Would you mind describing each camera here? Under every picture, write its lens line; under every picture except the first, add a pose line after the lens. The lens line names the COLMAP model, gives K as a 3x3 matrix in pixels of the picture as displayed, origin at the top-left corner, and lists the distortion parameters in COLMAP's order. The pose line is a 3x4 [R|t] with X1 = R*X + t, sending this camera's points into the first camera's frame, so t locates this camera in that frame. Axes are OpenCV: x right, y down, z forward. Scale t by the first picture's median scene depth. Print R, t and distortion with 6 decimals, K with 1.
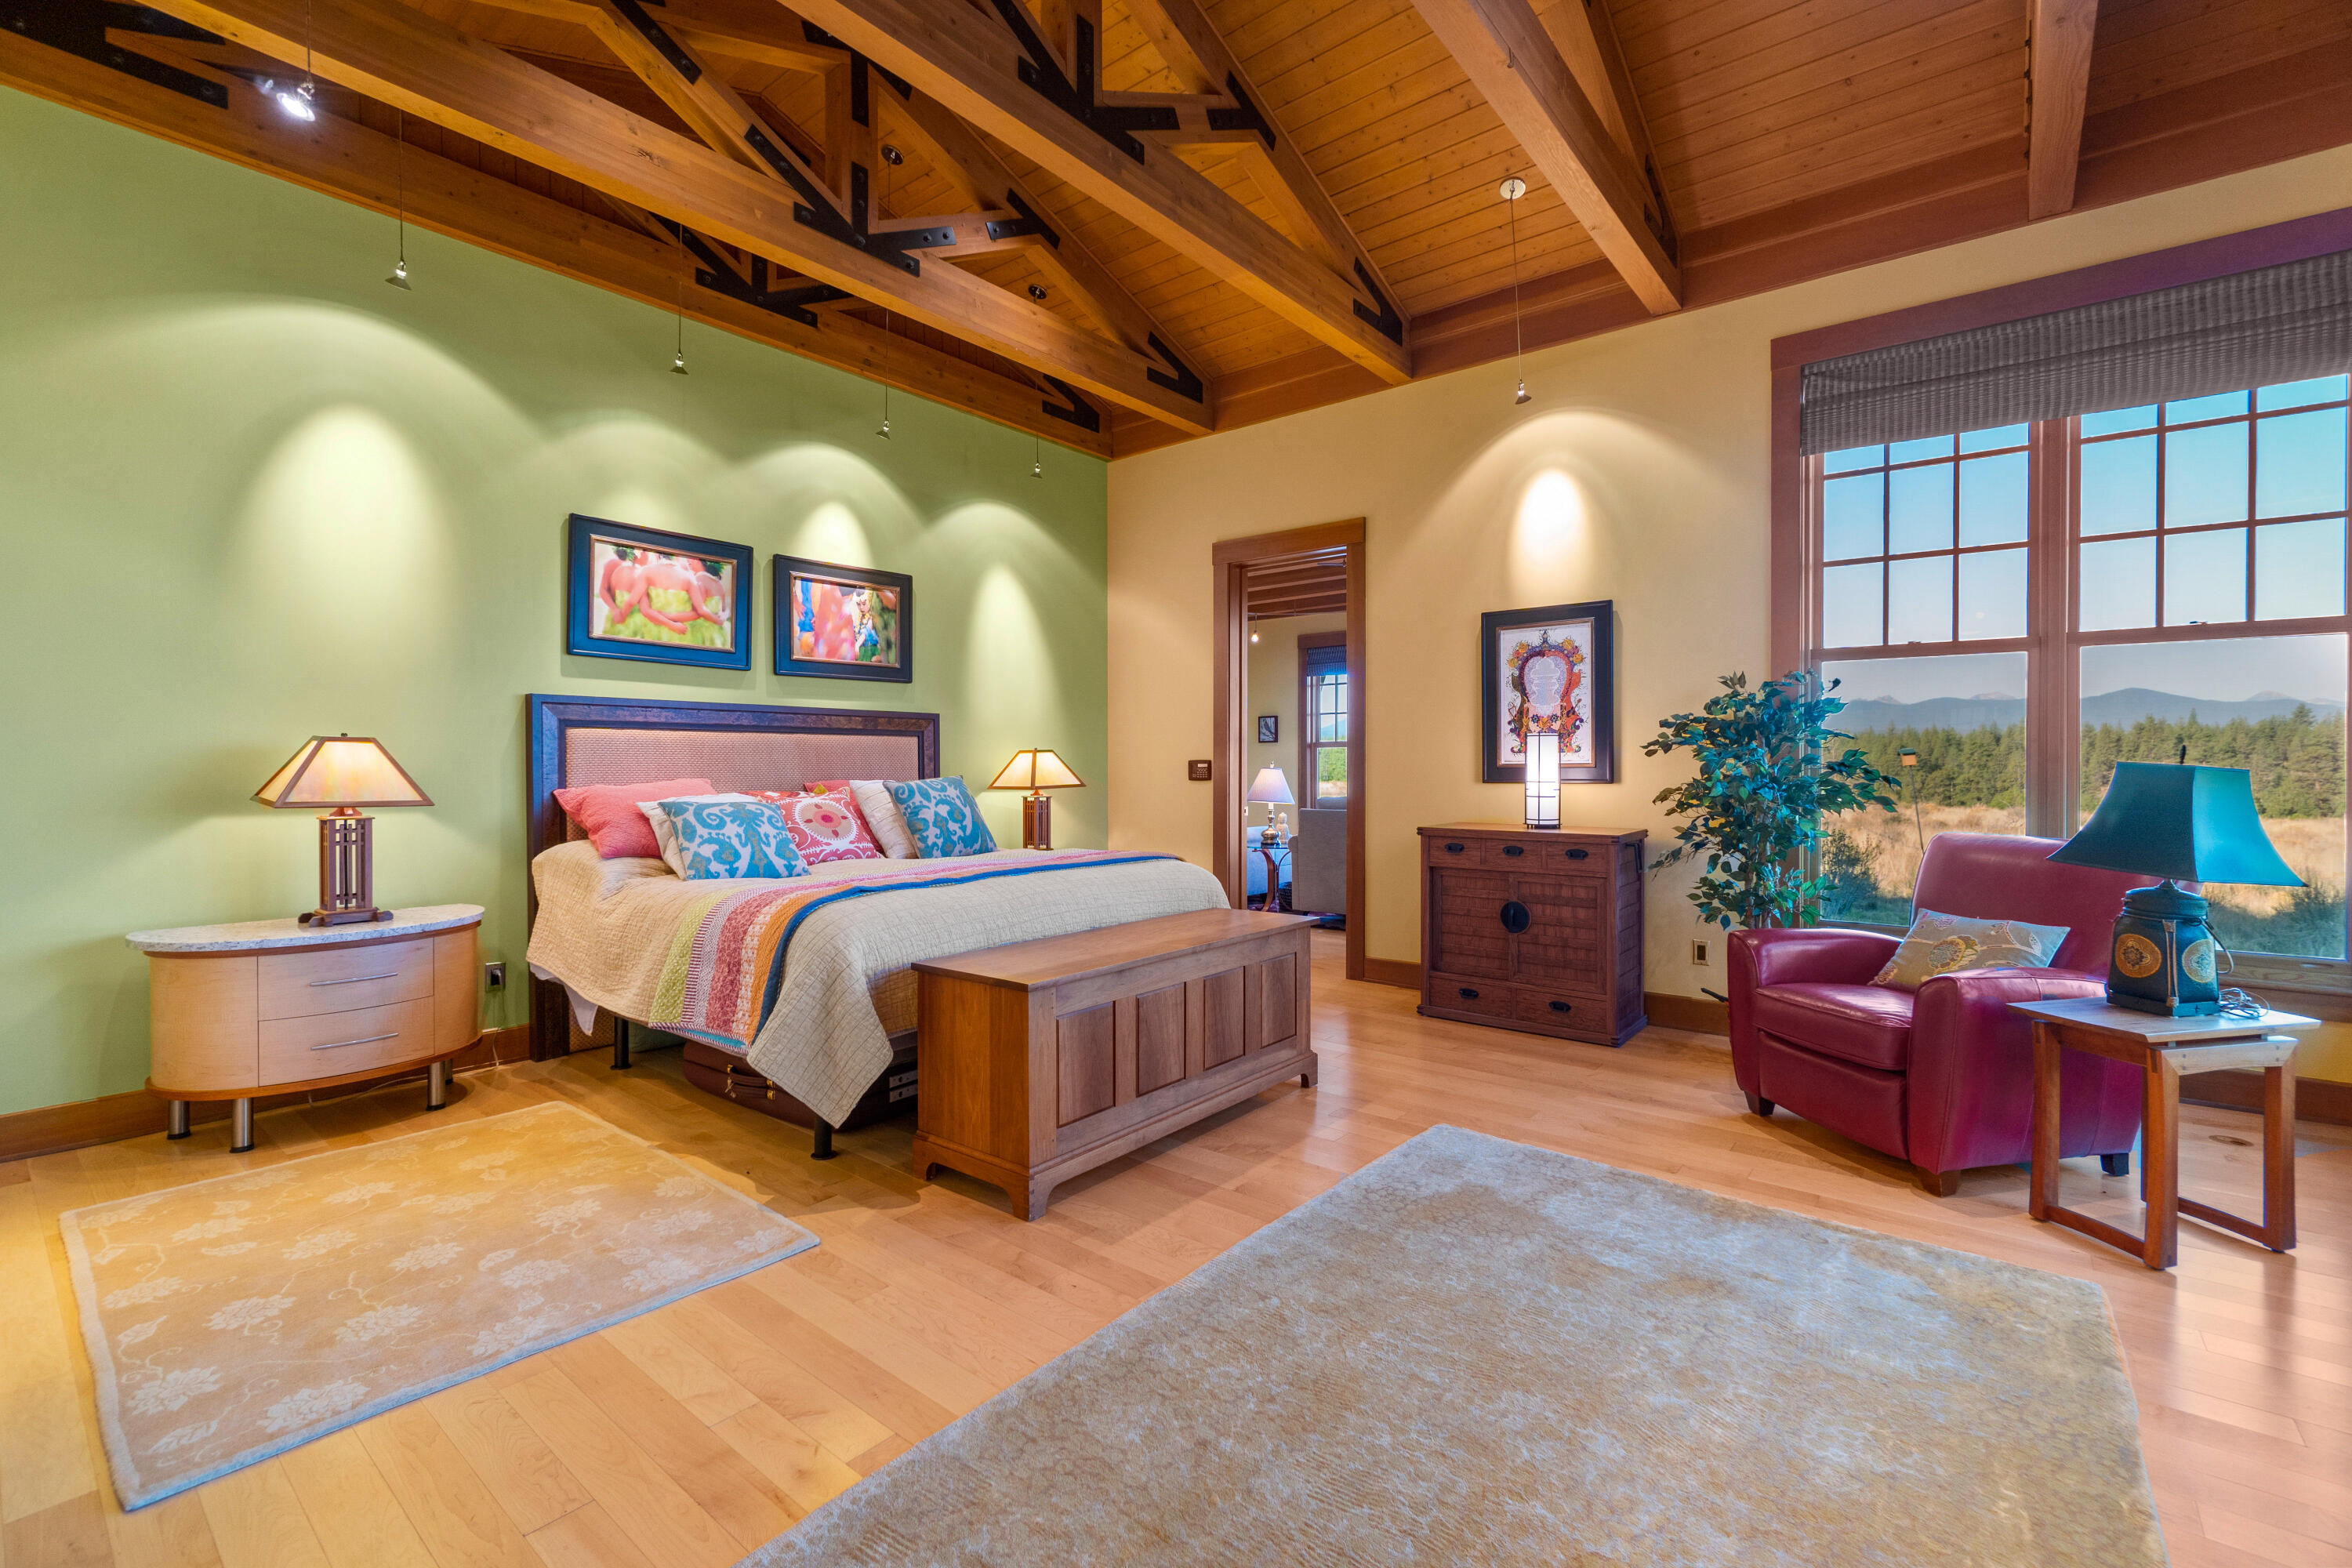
lens RADIAL K [[1019.4, 0, 1180.2], [0, 1019.4, 771.8], [0, 0, 1]] dist [-0.002206, 0.001900]
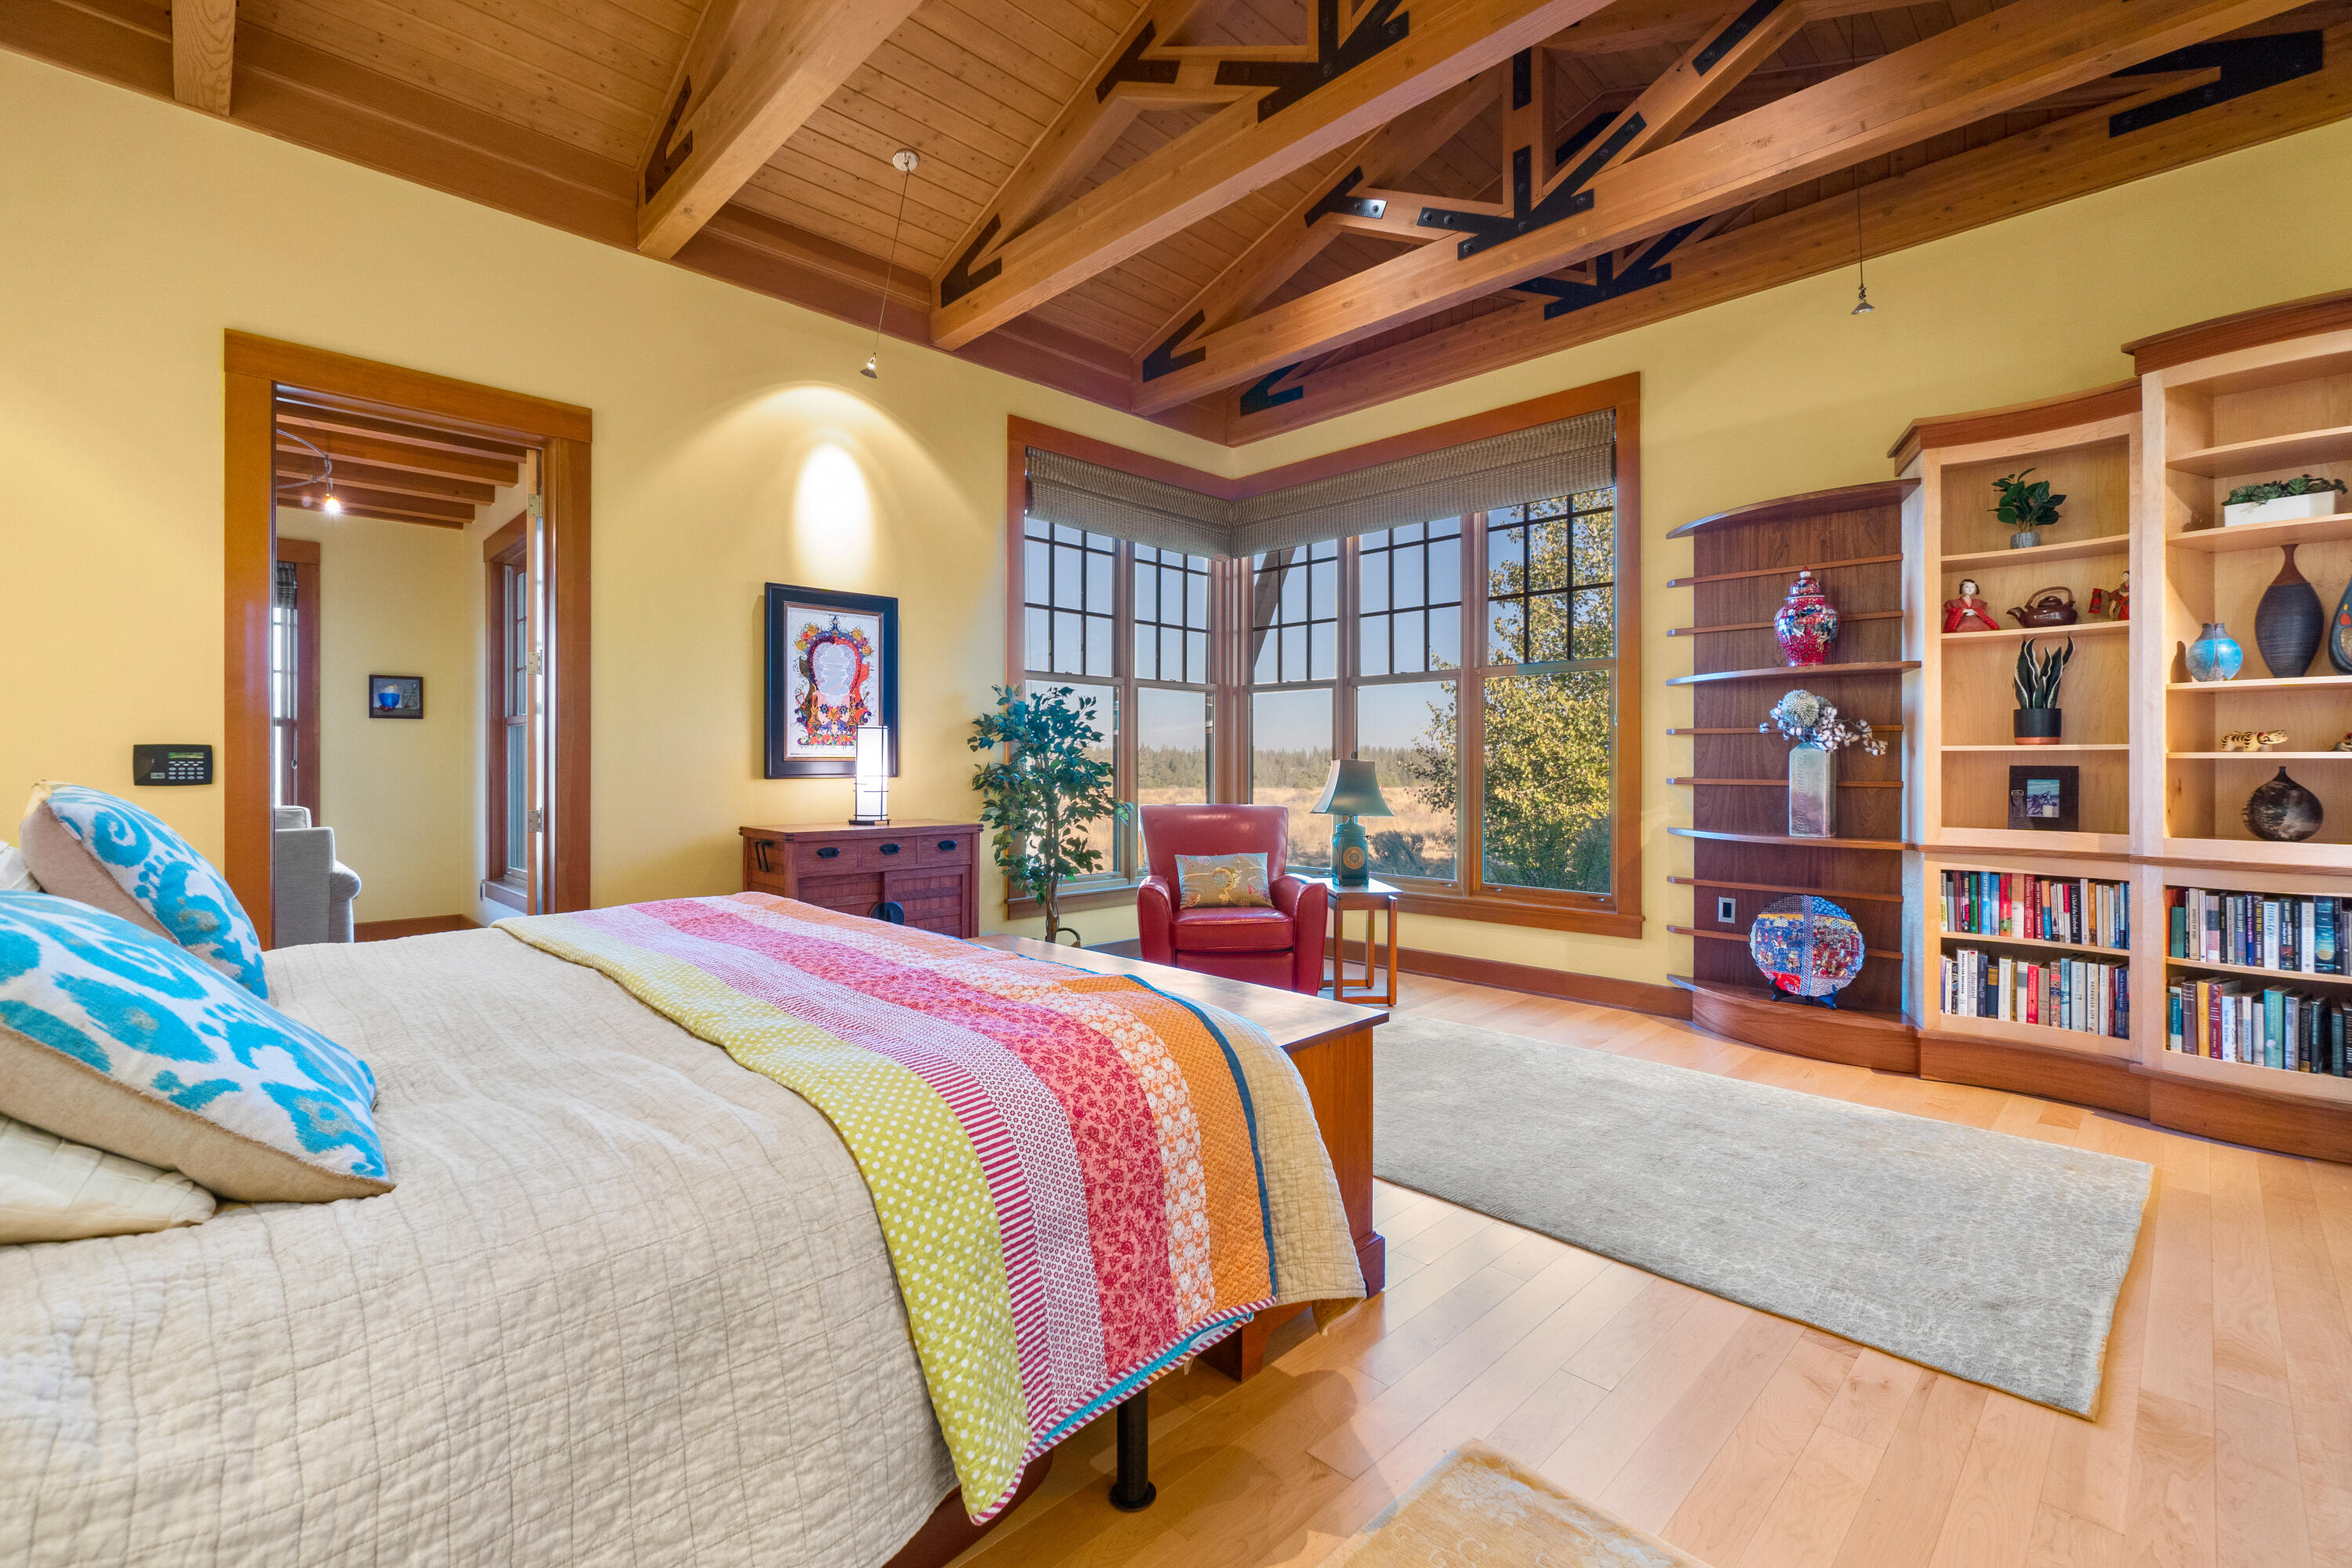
lens RADIAL K [[1019.4, 0, 1180.5], [0, 1019.4, 777.6], [0, 0, 1]] dist [-0.002206, 0.001900]
pose [[0.128182, -0.008685, 0.991713, -0.540356], [0.004563, 0.999956, 0.008167, 0.004433], [-0.991740, 0.003478, 0.128216, 0.569073]]
